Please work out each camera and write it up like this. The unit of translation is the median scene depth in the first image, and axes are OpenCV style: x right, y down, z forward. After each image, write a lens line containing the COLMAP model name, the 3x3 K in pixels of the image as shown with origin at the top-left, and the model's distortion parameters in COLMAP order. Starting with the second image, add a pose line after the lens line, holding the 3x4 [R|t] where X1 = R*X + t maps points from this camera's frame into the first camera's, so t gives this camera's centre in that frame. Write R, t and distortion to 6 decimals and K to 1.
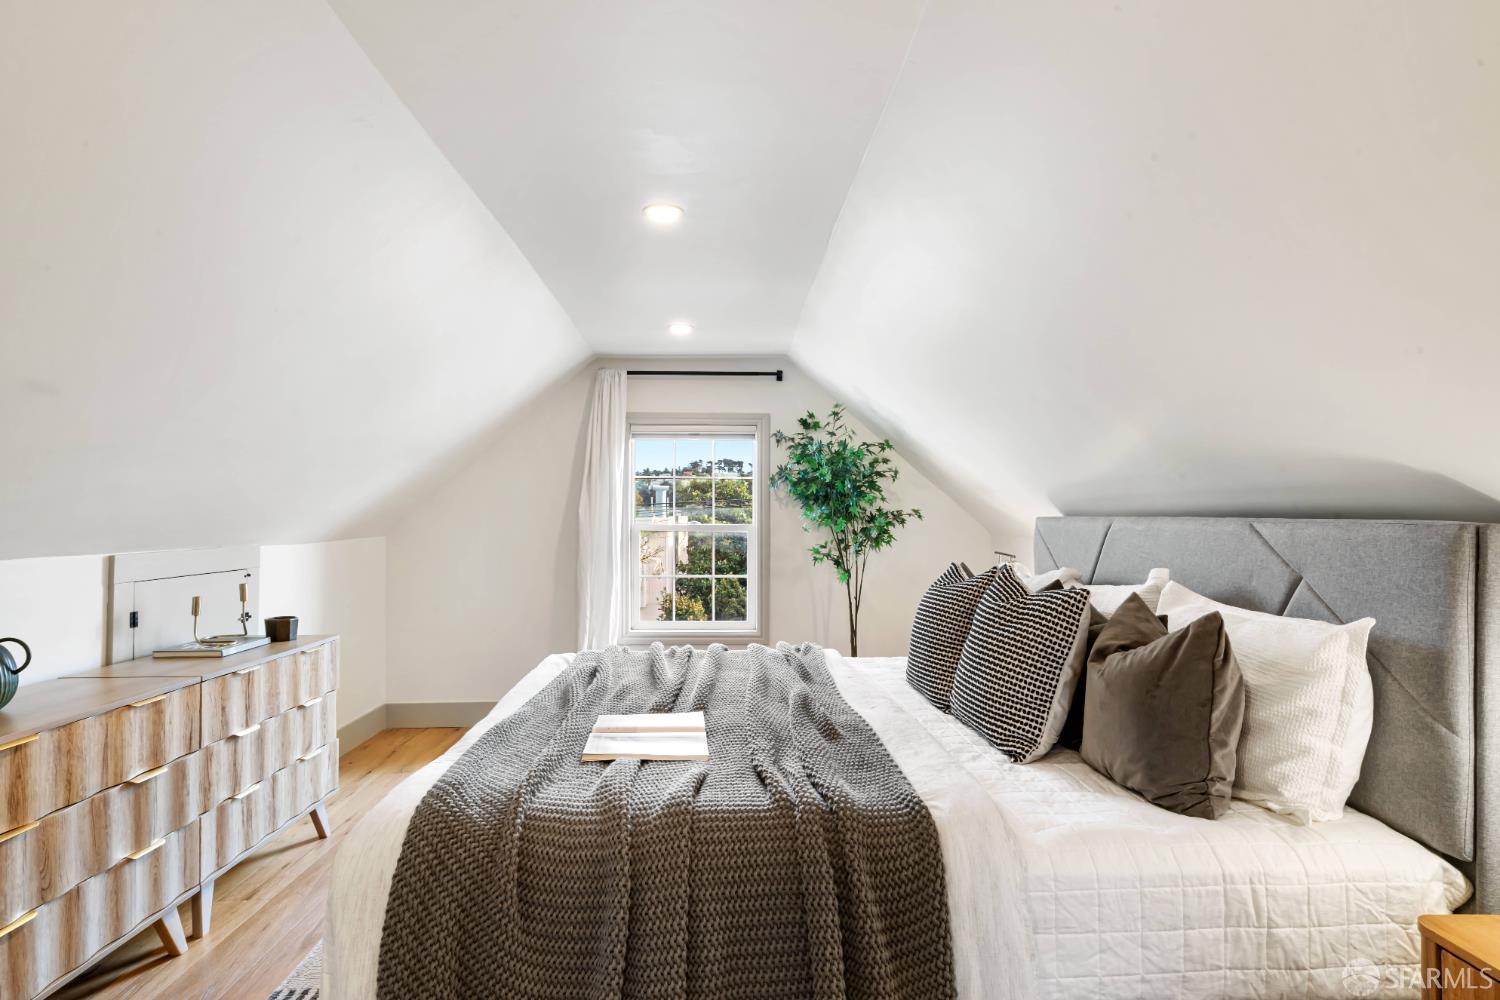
lens RADIAL K [[796.2, 0, 752.2], [0, 796.2, 525.7], [0, 0, 1]] dist [0.013182, 0.000804]
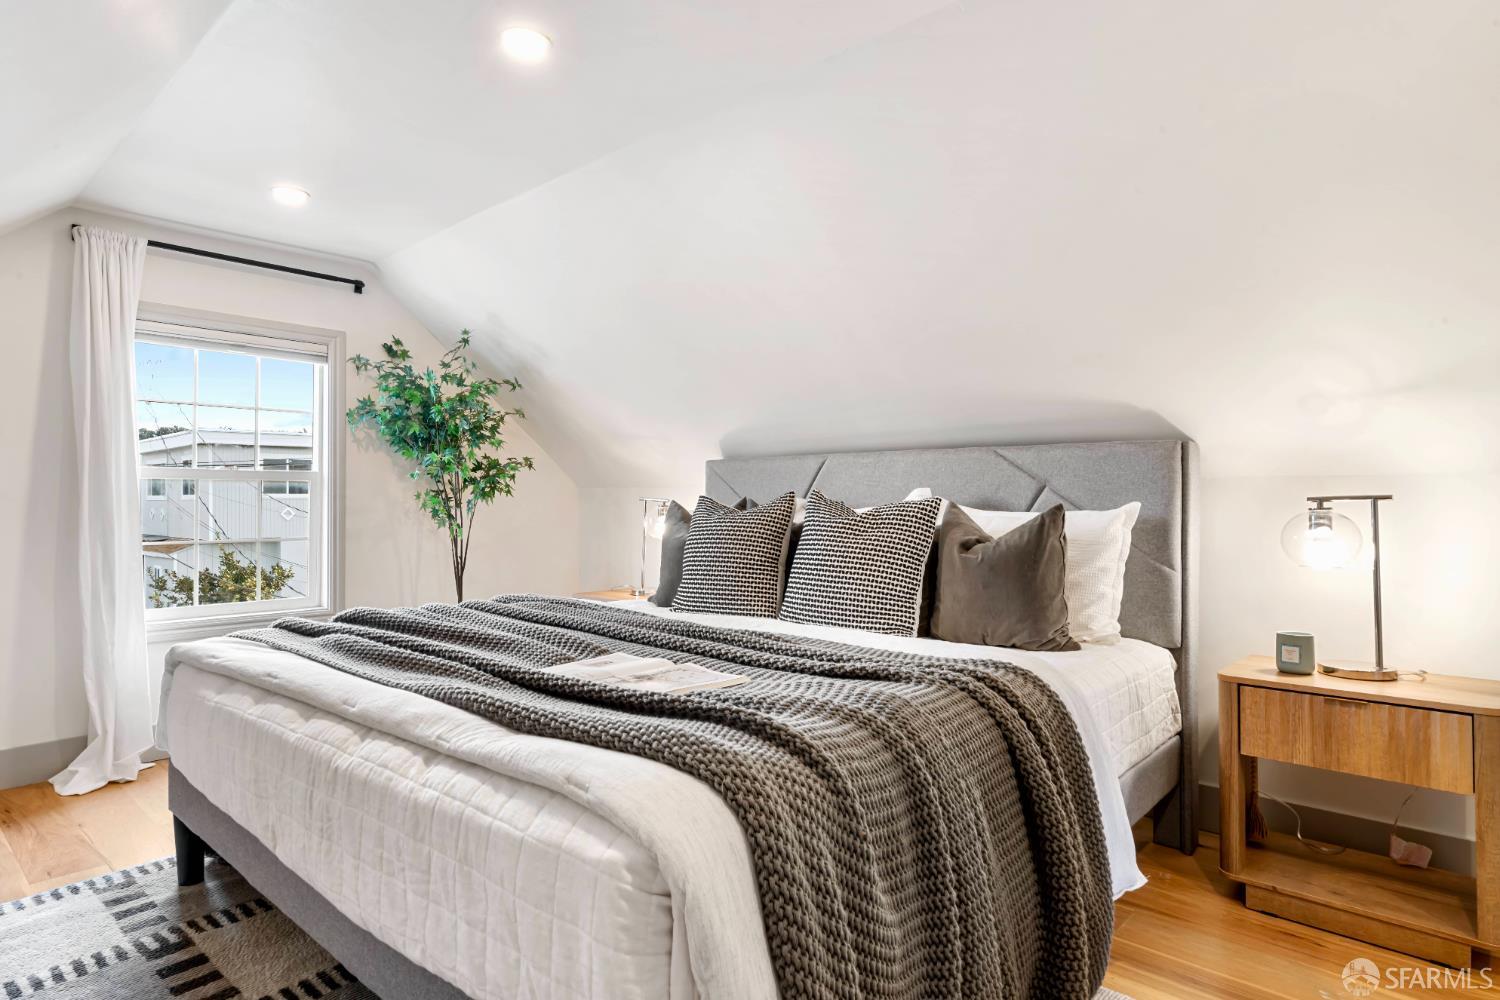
lens RADIAL K [[829.3, 0, 750.0], [0, 829.3, 500.0], [0, 0, 1]] dist [0.005199, 0.001384]
pose [[0.702621, 0.001545, 0.711563, -0.650490], [0.009410, 0.999890, -0.011462, 0.091303], [-0.711502, 0.014749, 0.702529, 0.307046]]
